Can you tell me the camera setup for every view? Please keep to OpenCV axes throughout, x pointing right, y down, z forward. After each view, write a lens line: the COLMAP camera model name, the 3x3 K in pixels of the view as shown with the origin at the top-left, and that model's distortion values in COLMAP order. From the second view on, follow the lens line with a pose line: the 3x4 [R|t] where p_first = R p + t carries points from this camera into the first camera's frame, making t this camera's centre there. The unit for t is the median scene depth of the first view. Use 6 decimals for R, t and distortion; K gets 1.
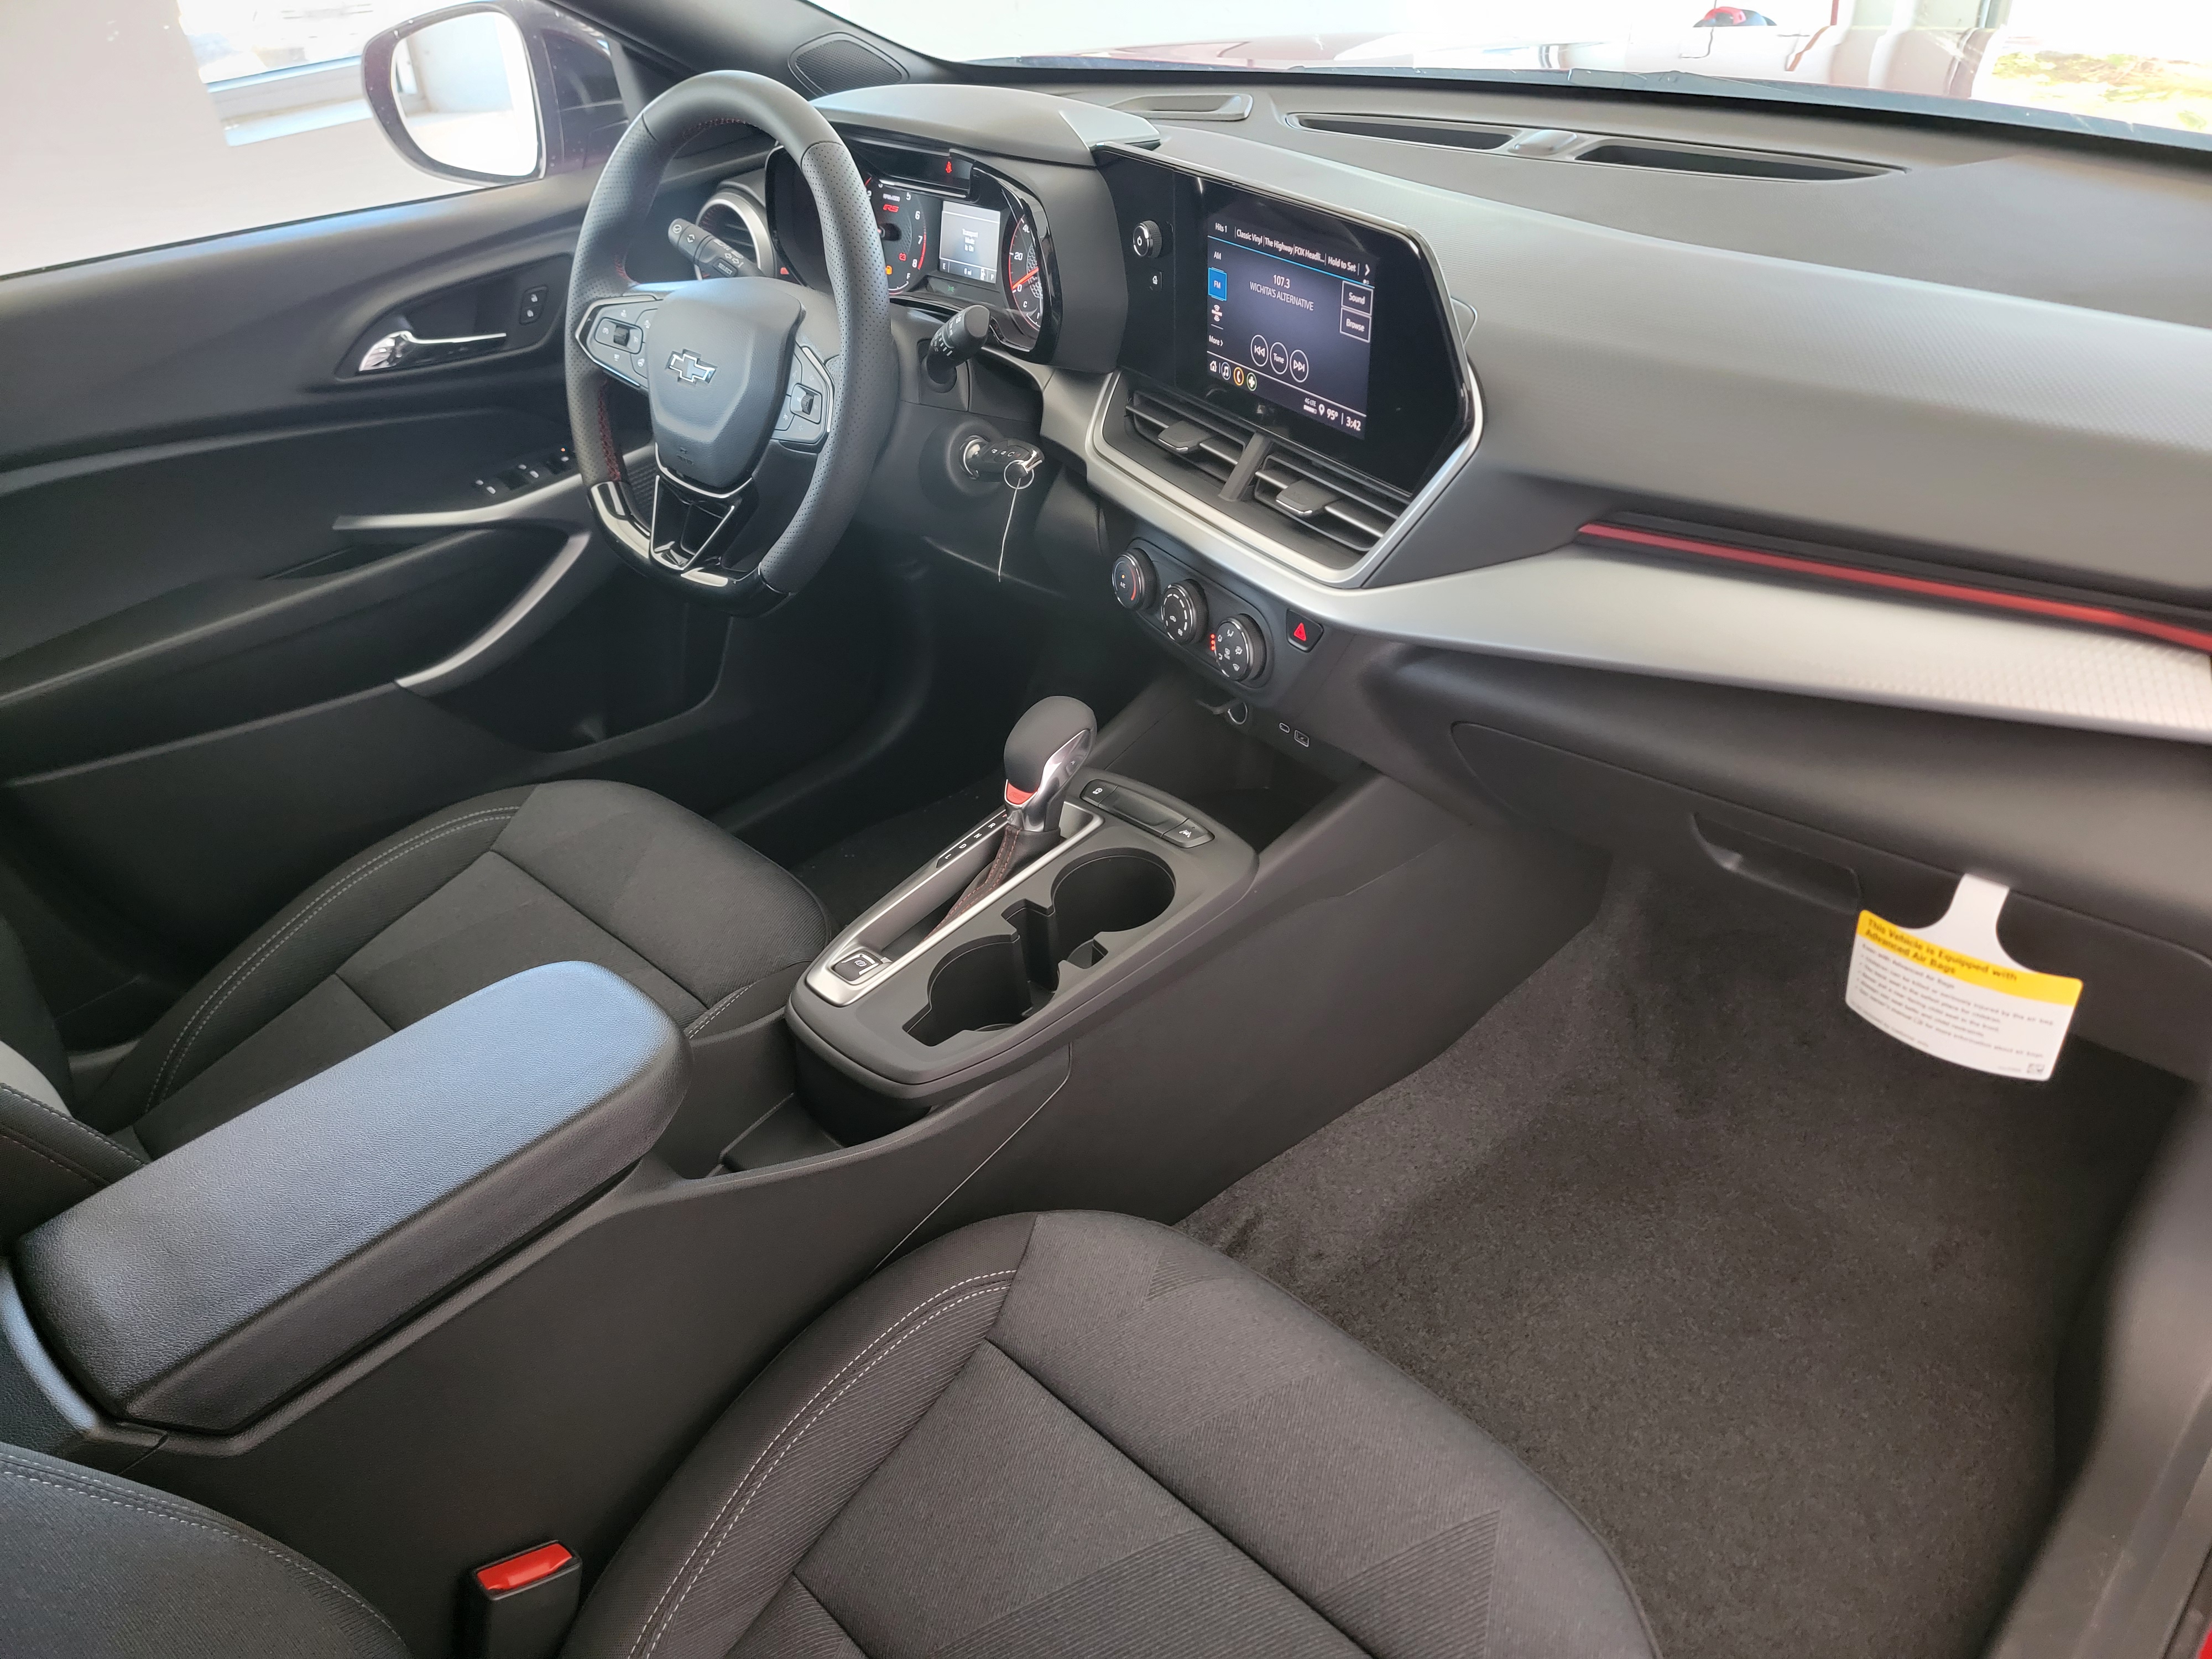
lens RADIAL K [[1531.6, 0, 1139.0], [0, 1531.6, 838.2], [0, 0, 1]] dist [0.086973, -0.070866]
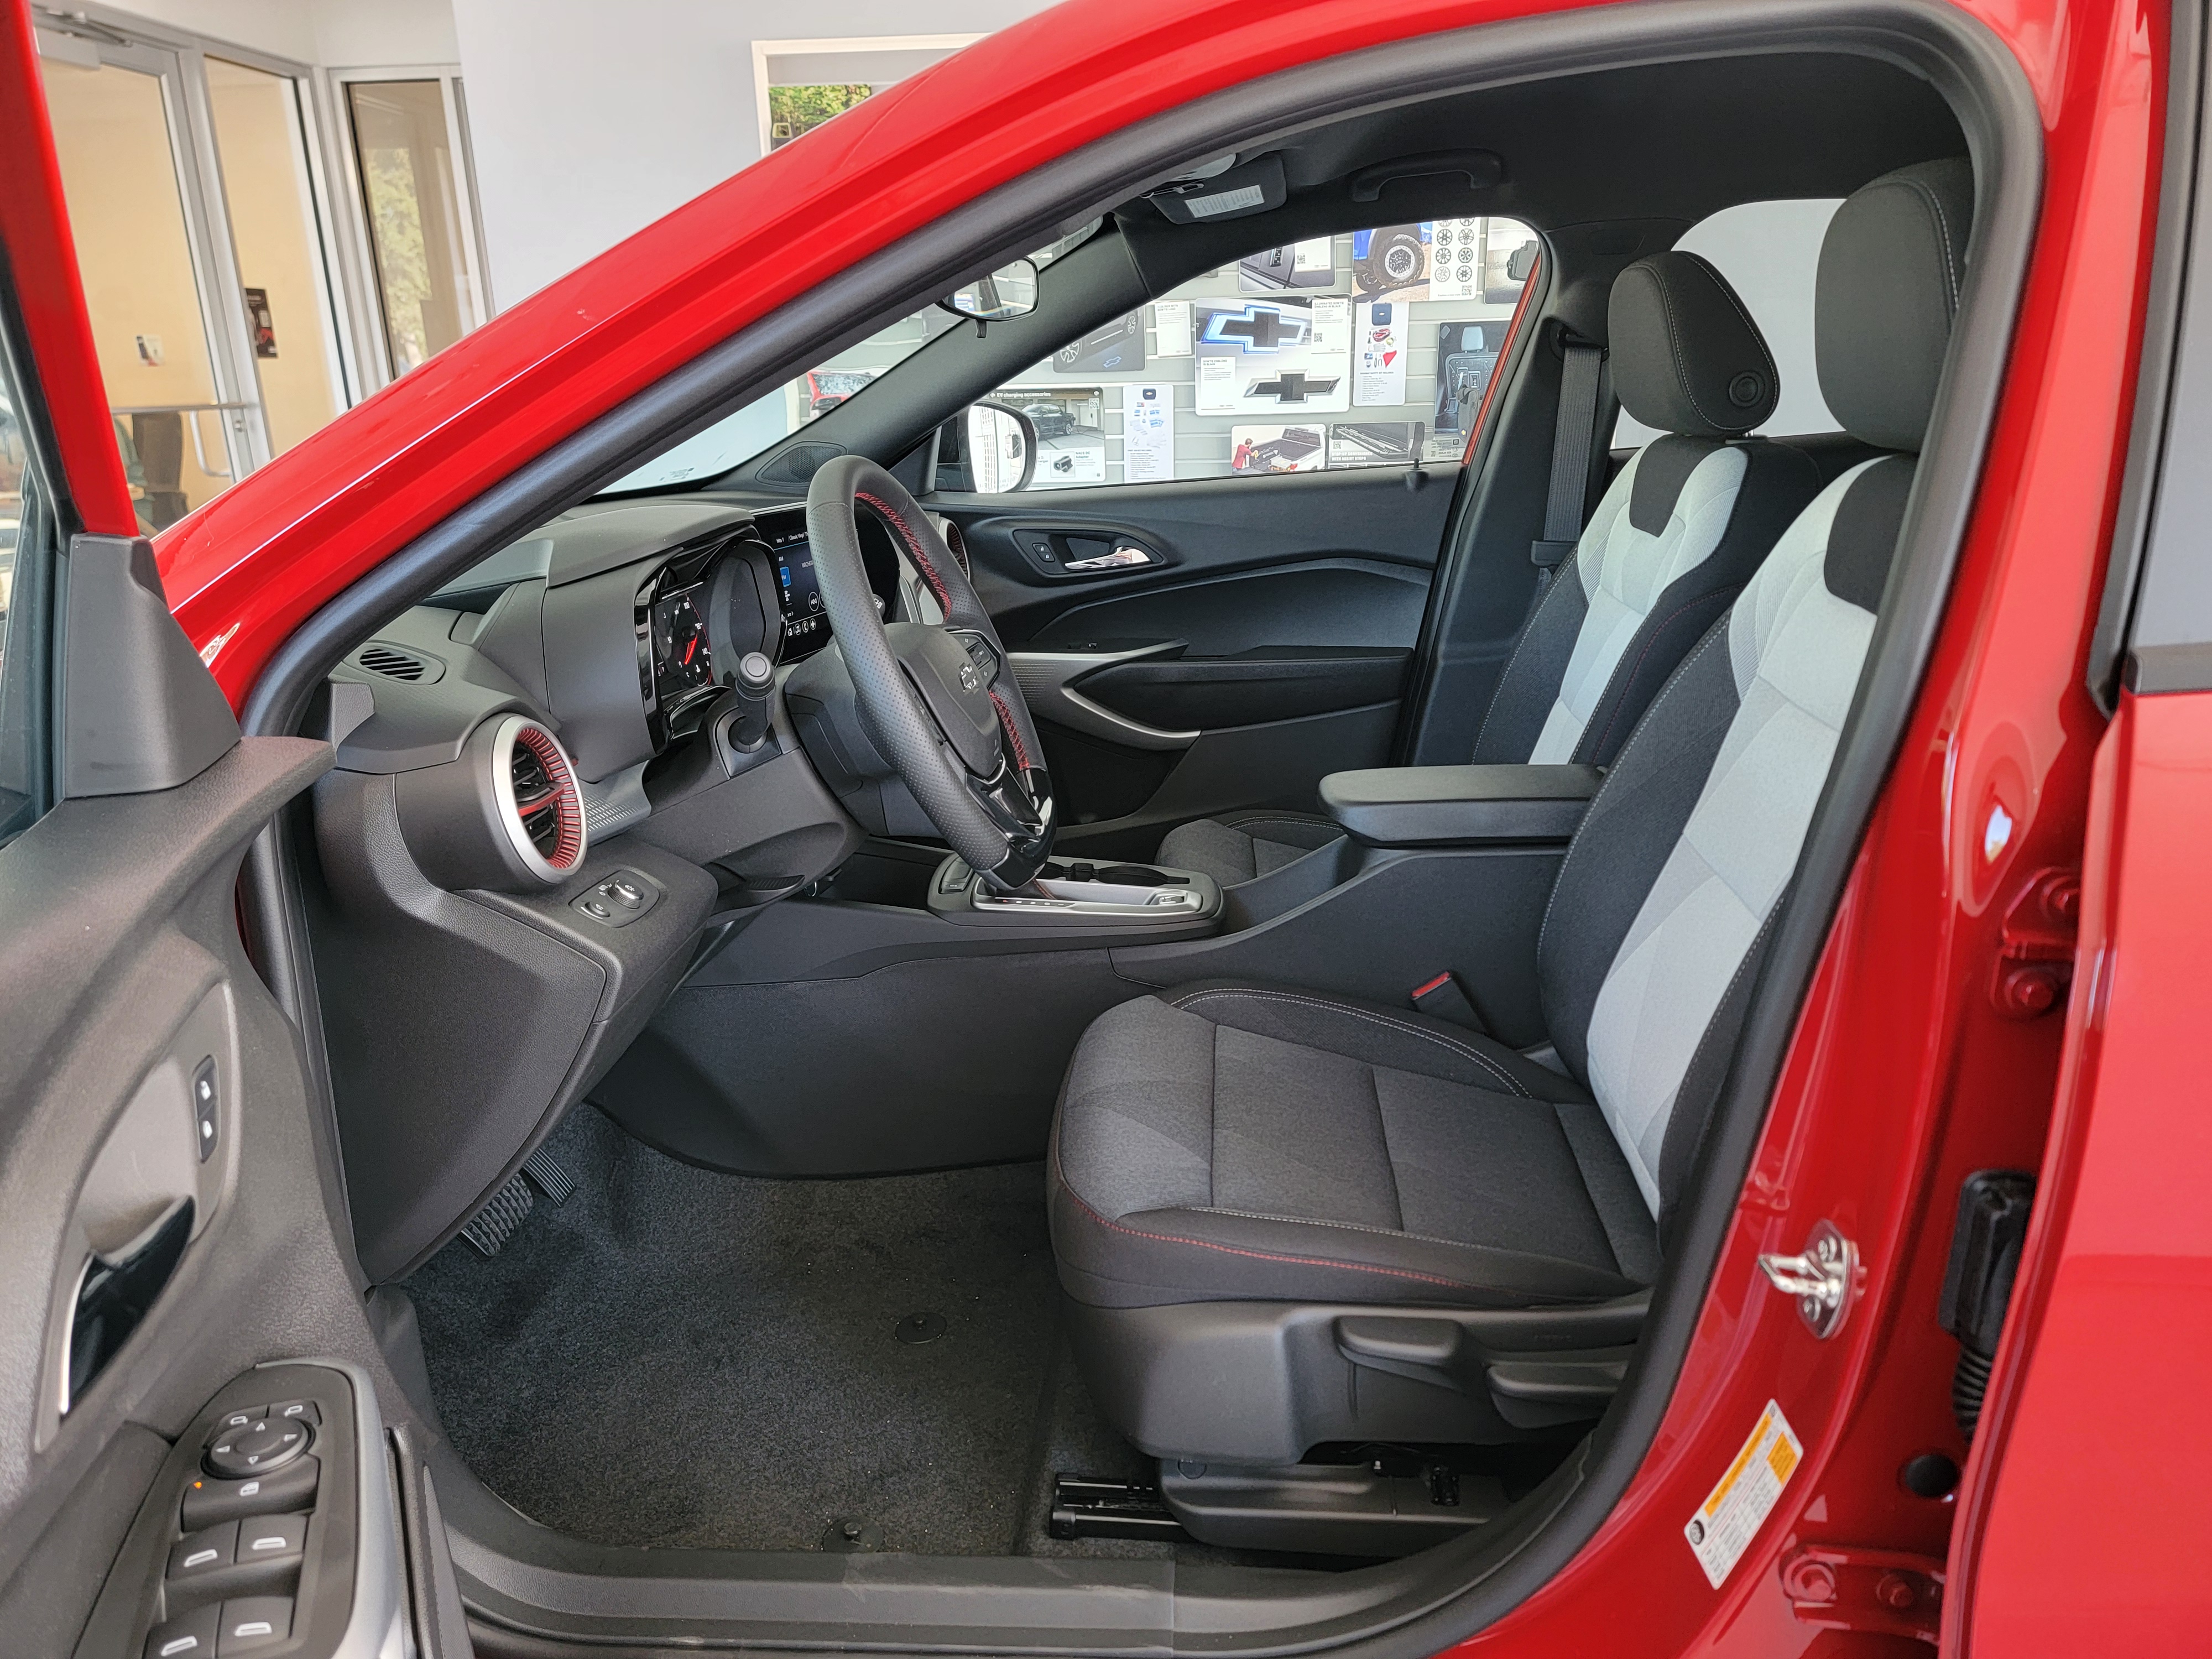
lens RADIAL K [[1541.4, 0, 1113.9], [0, 1541.4, 830.8], [0, 0, 1]] dist [0.079966, -0.071155]
pose [[-0.635031, -0.141678, 0.759383, -1.349564], [0.499672, 0.674358, 0.543663, -0.863489], [-0.589122, 0.724685, -0.357445, 1.553342]]
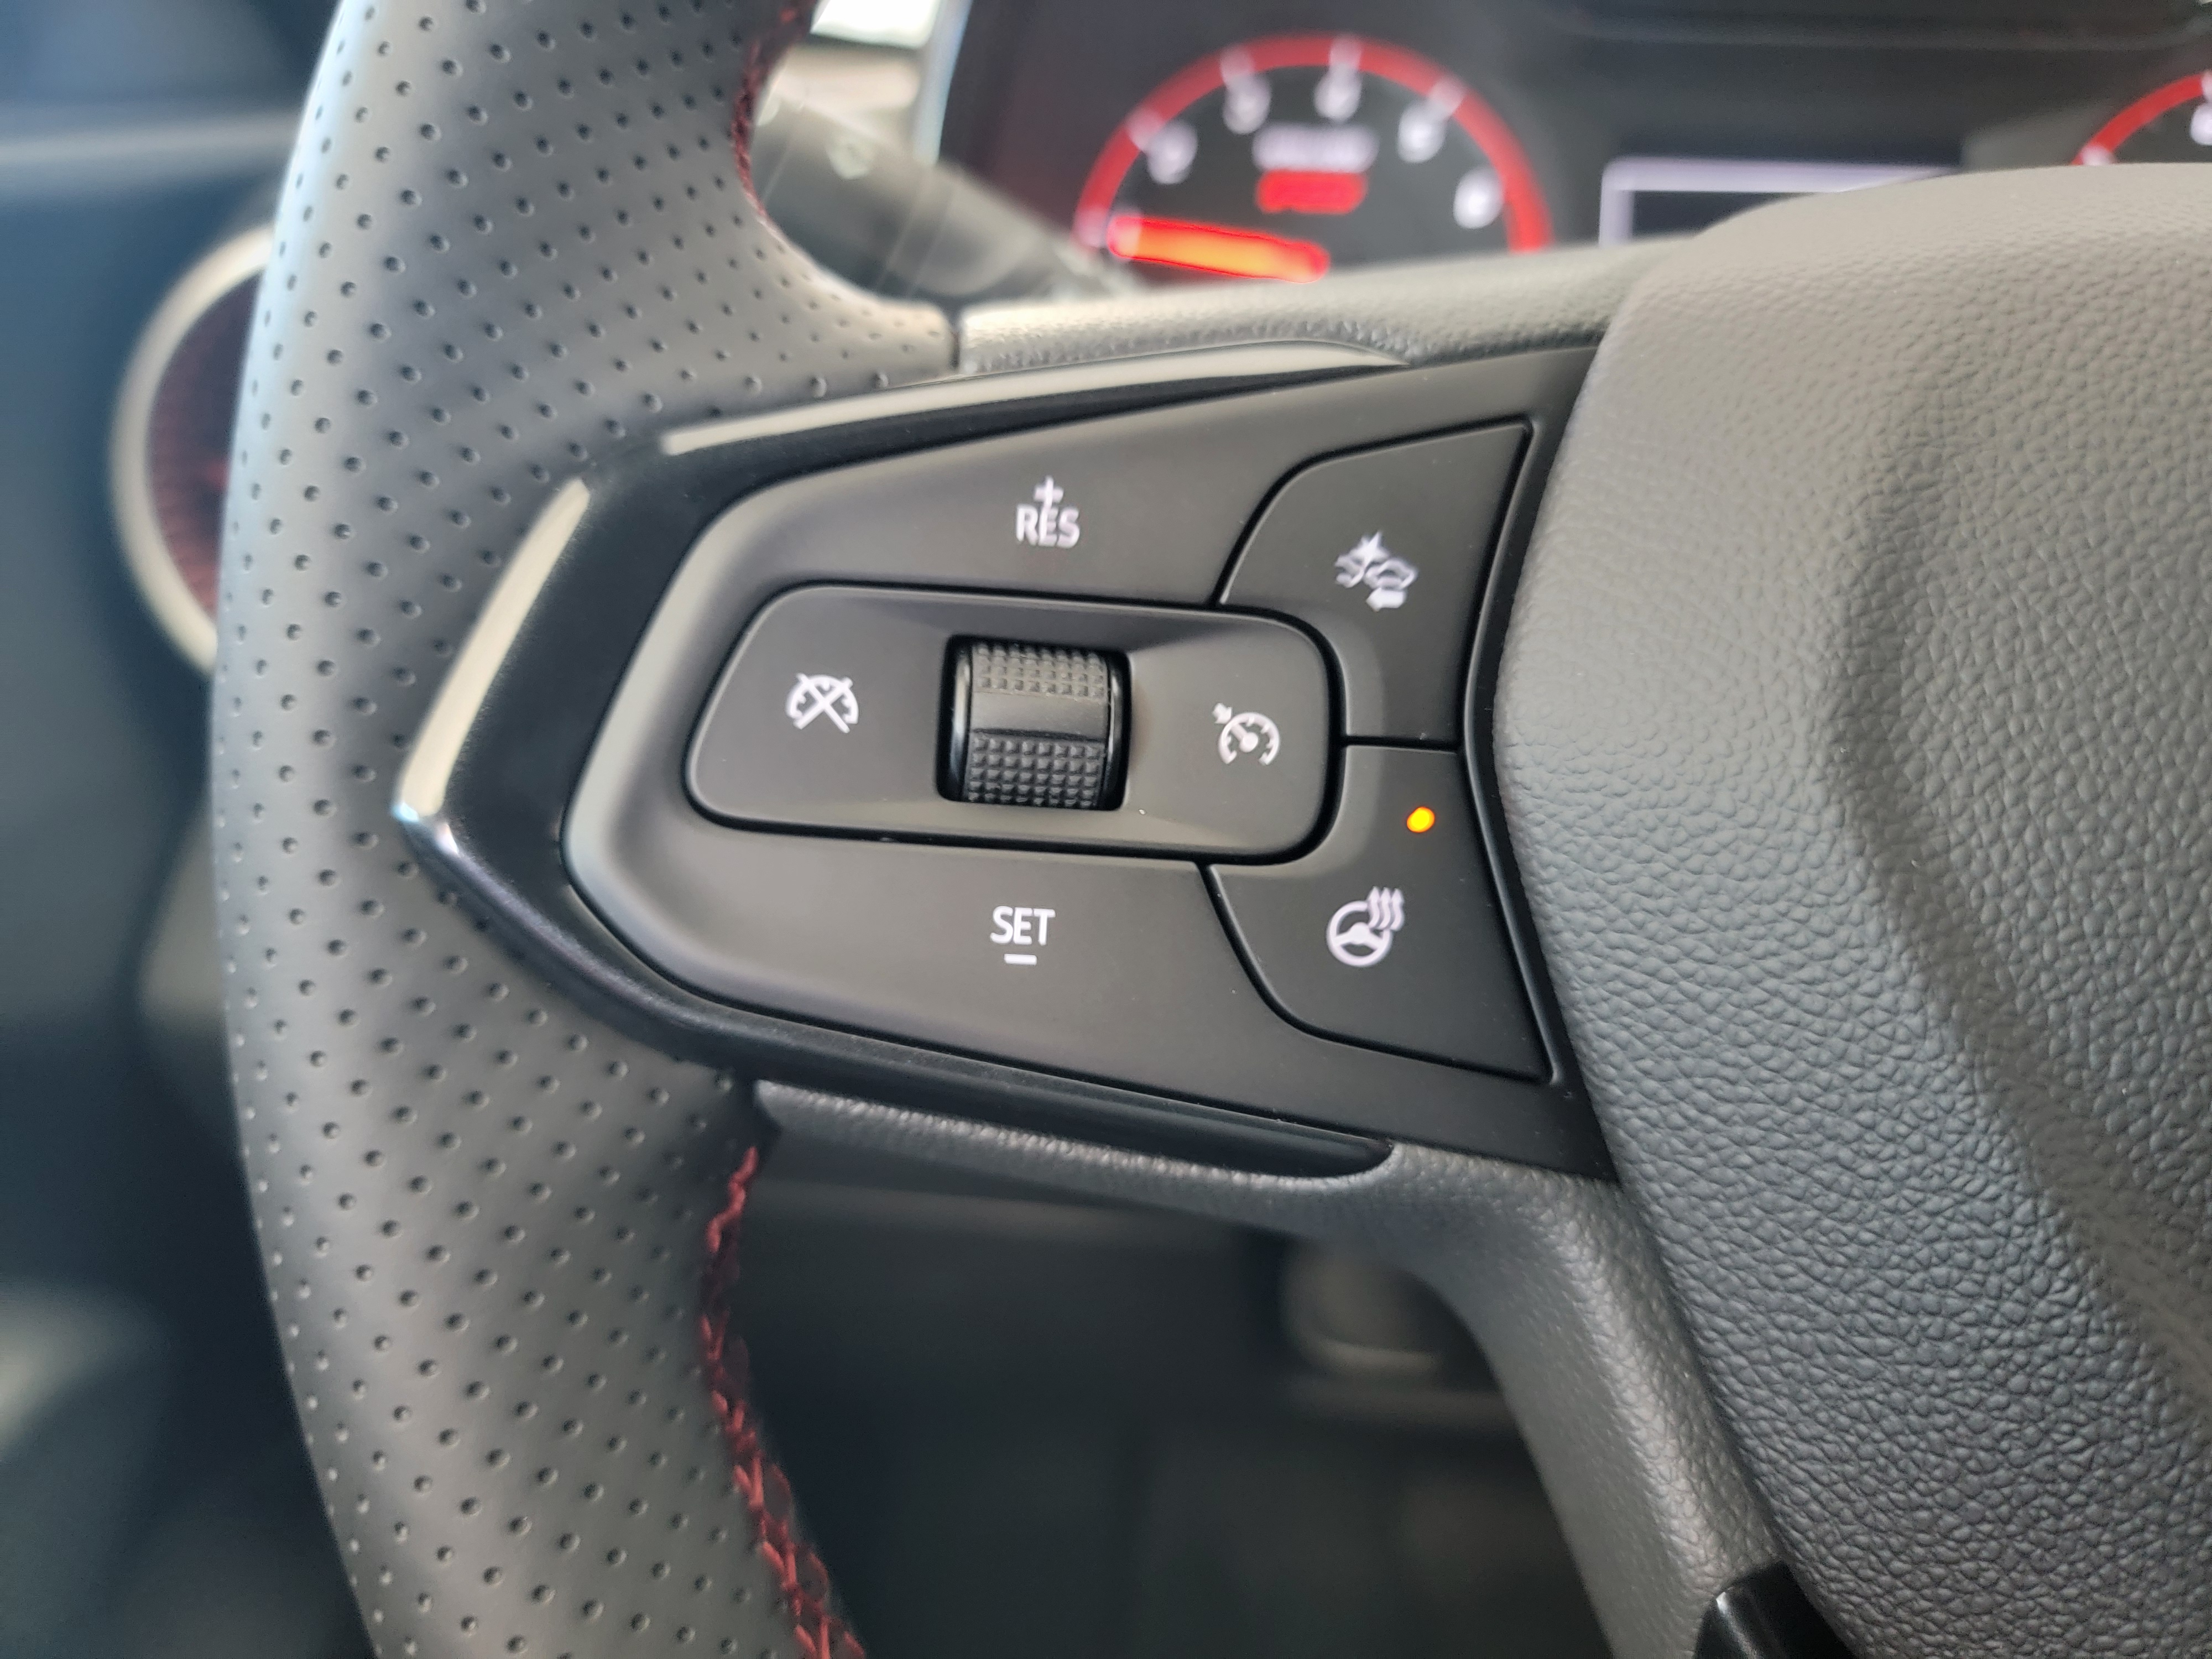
lens RADIAL K [[1620.5, 0, 1114.9], [0, 1620.5, 825.4], [0, 0, 1]] dist [0.034994, -0.064171]
pose [[0.785362, -0.151929, 0.600103, -0.460505], [0.302187, 0.940155, -0.157456, -0.348625], [-0.540268, 0.305003, 0.784273, 1.069869]]
